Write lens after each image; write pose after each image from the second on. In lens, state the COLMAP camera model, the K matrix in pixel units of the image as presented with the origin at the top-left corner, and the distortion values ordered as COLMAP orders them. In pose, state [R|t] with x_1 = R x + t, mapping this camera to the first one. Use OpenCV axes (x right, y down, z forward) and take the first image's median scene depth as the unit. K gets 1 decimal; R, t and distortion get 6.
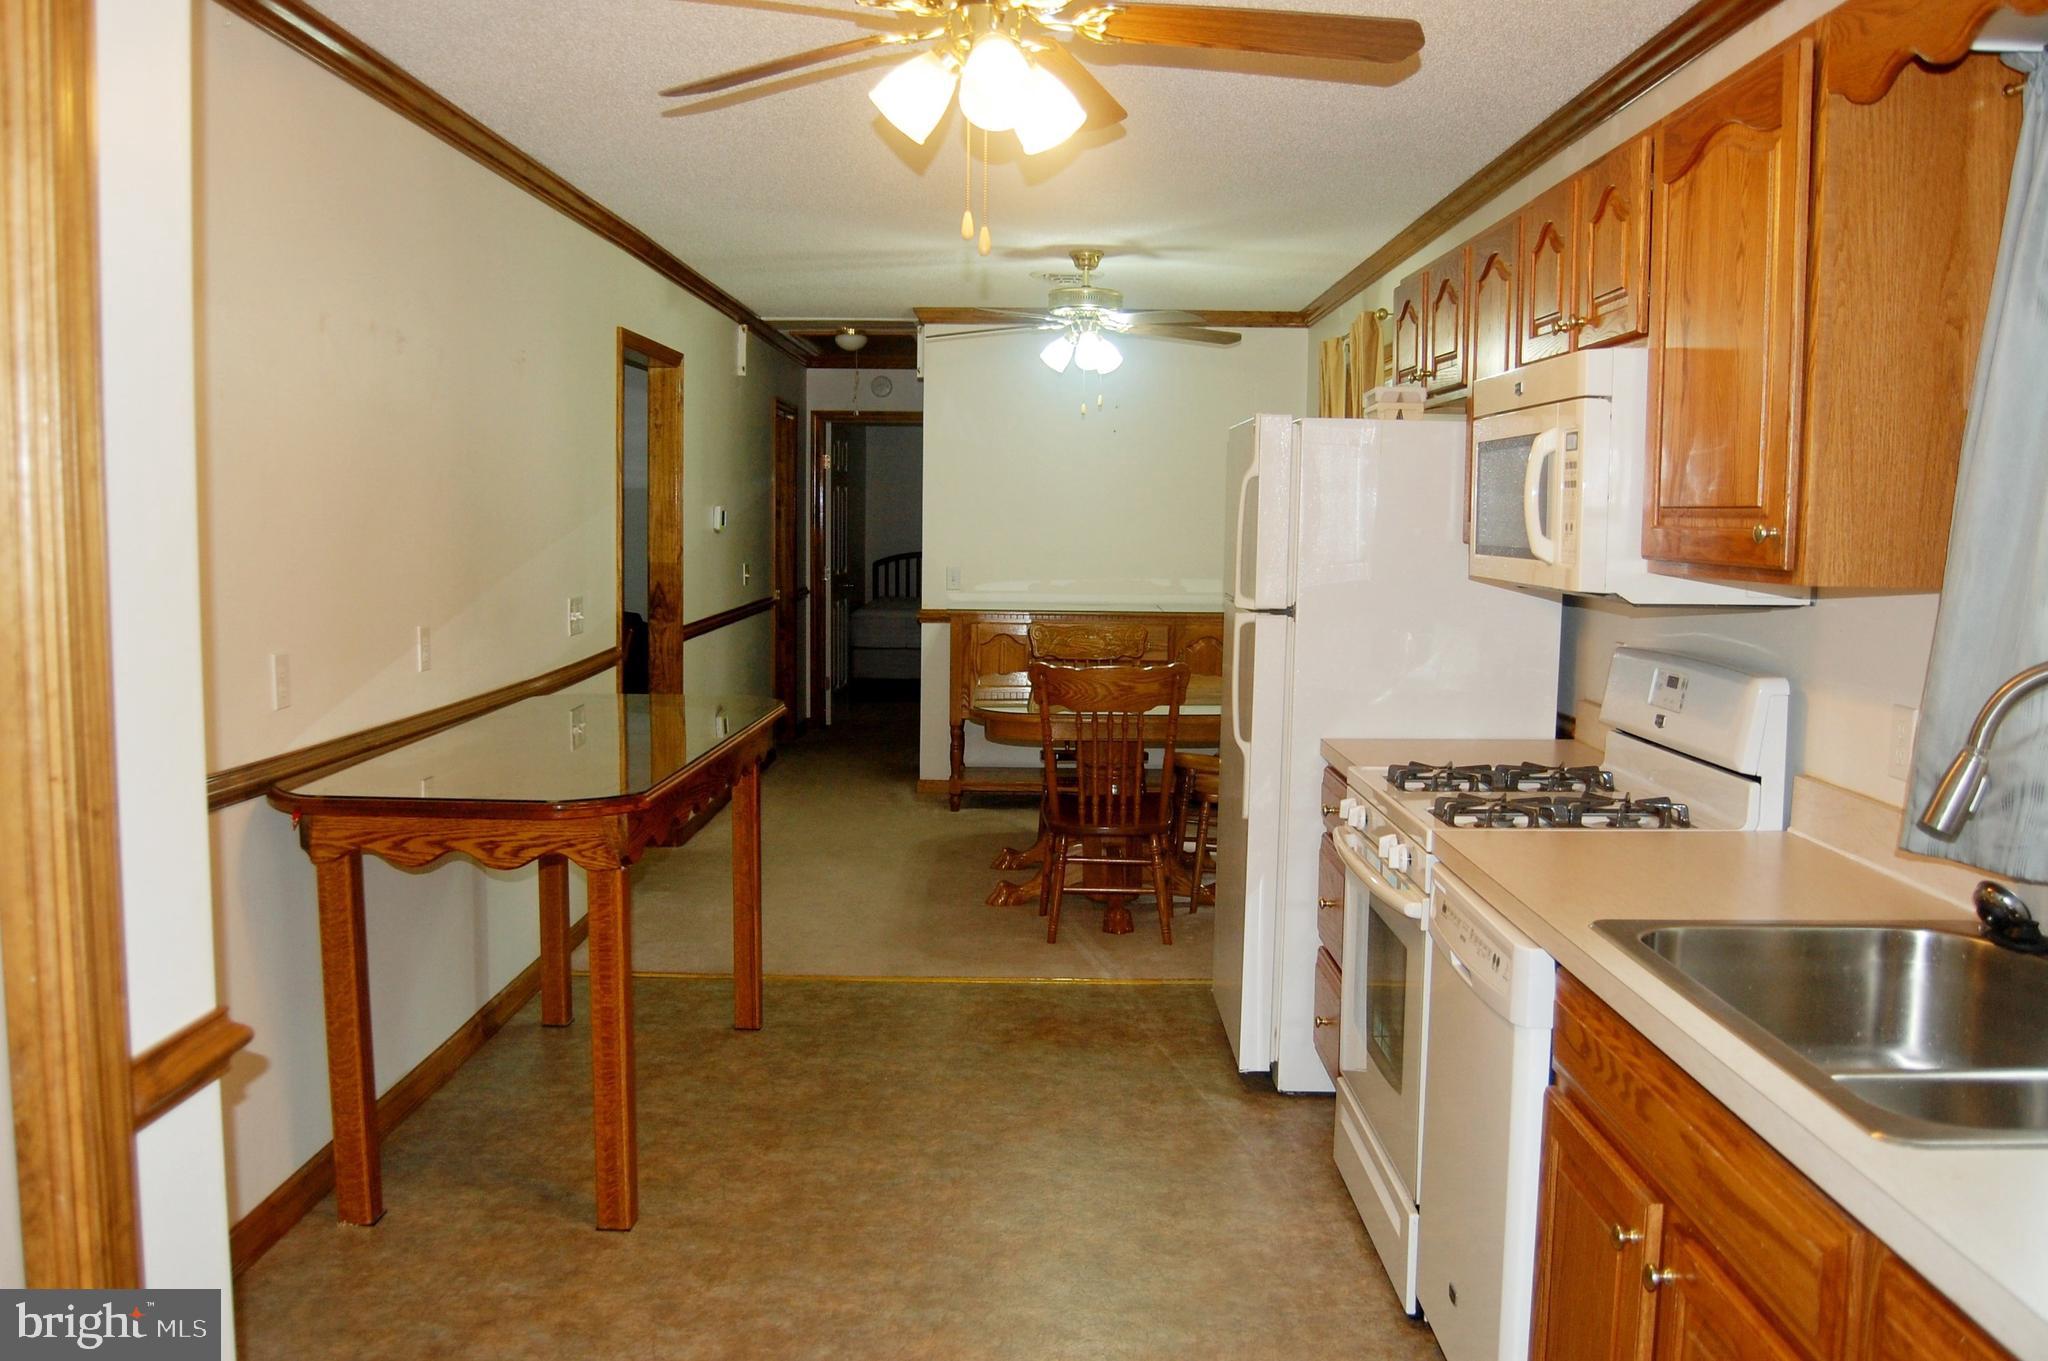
lens RADIAL K [[1659.7, 0, 1024.0], [0, 1659.7, 680.5], [0, 0, 1]] dist [-0.087709, -0.004385]
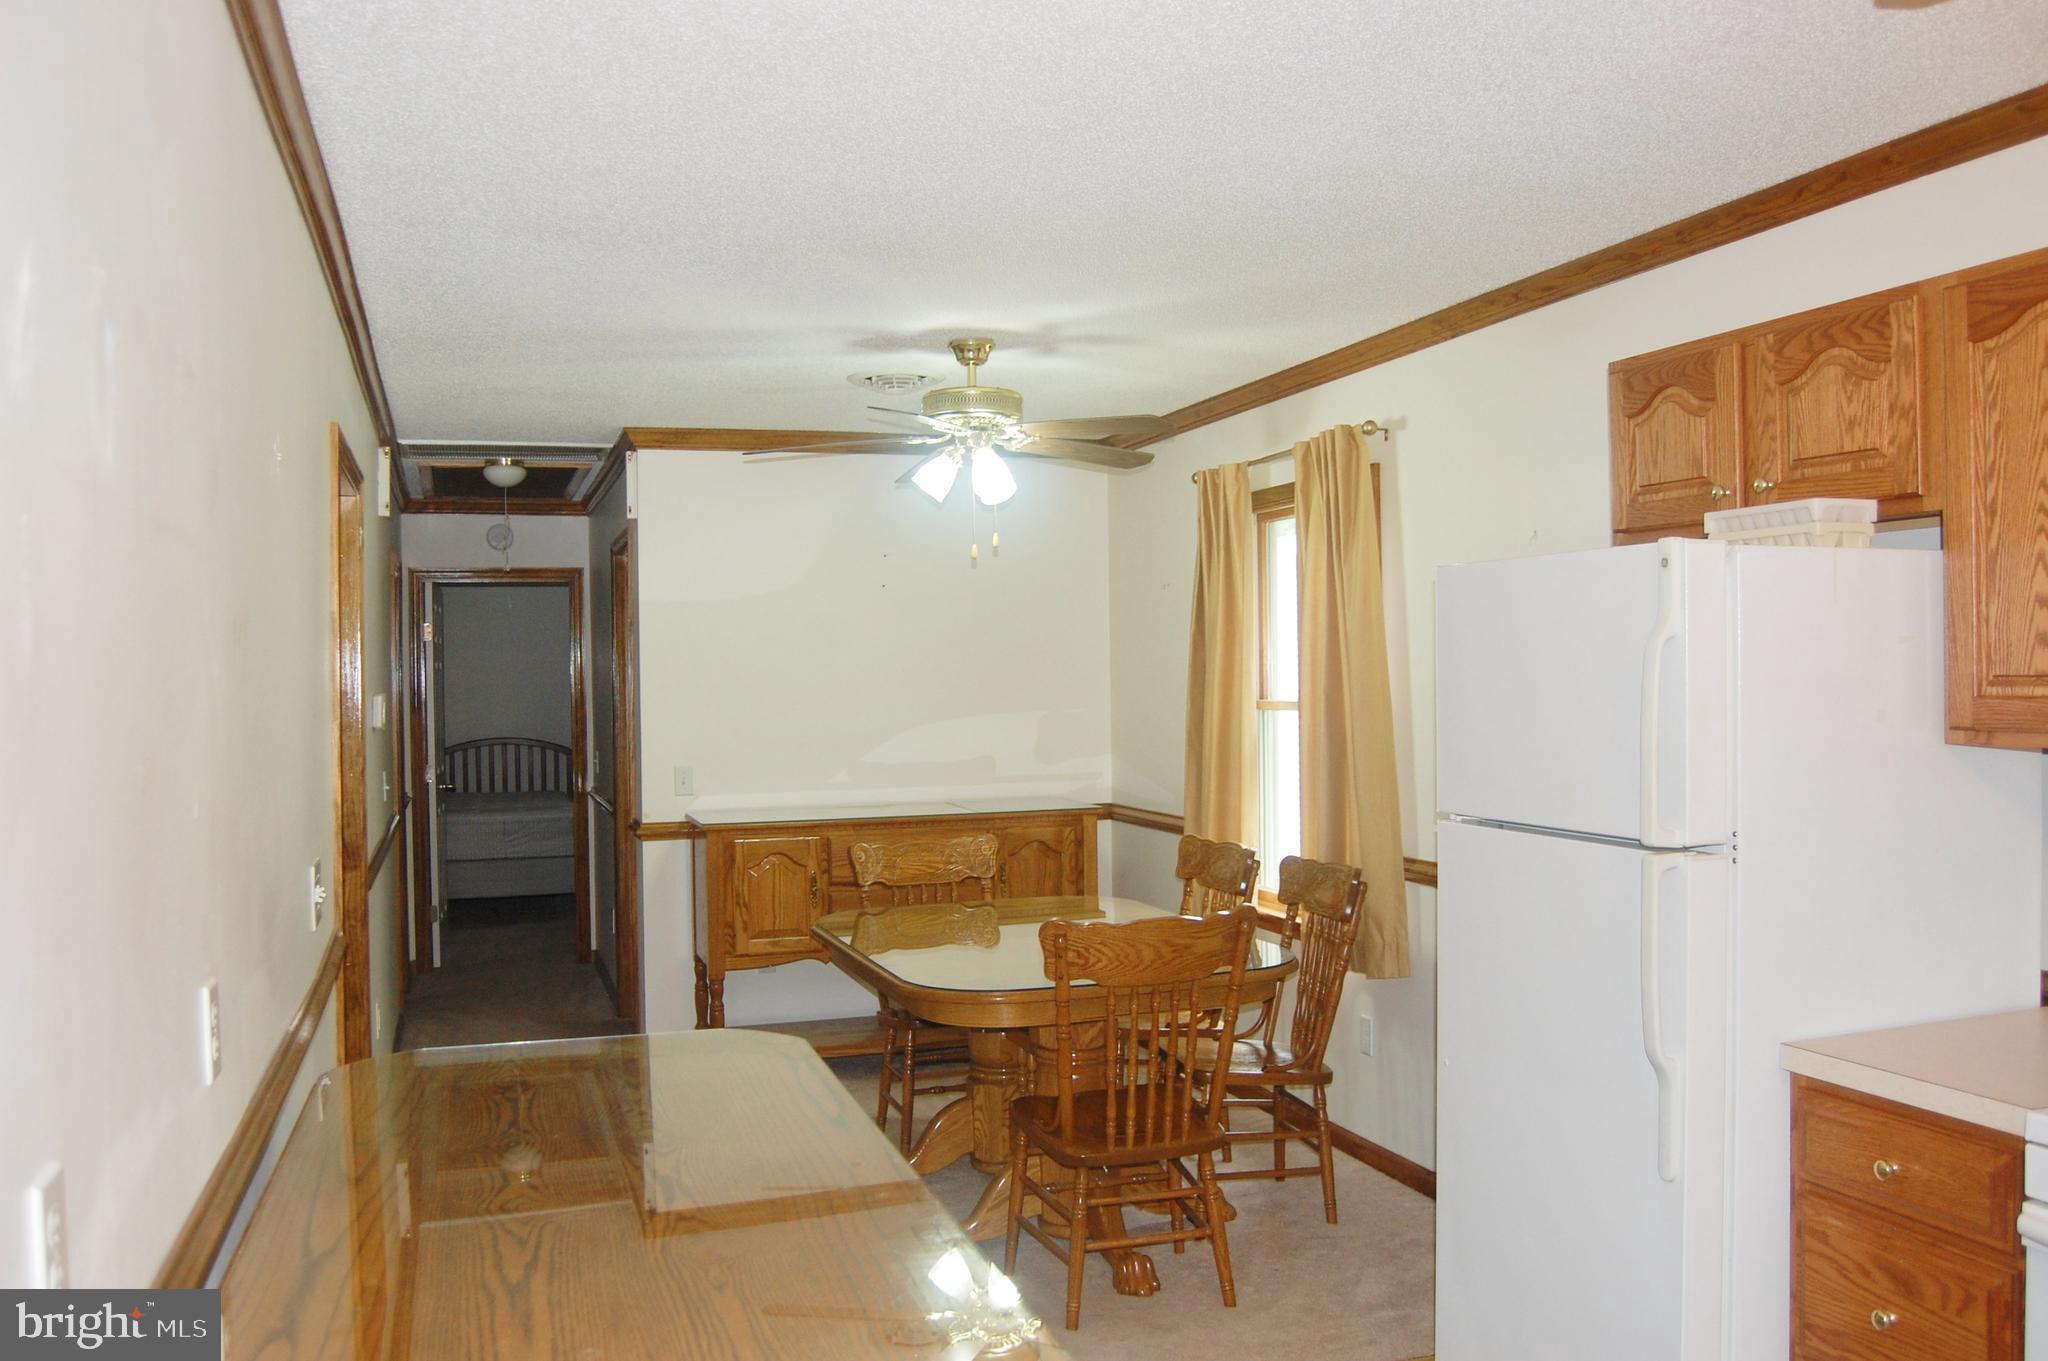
lens RADIAL K [[1659.7, 0, 1024.0], [0, 1659.7, 680.5], [0, 0, 1]] dist [-0.087709, -0.004385]
pose [[0.945596, -0.026992, 0.324222, -0.183320], [0.058689, 0.994356, -0.088383, -0.040639], [-0.320007, 0.102603, 0.941843, 0.304822]]
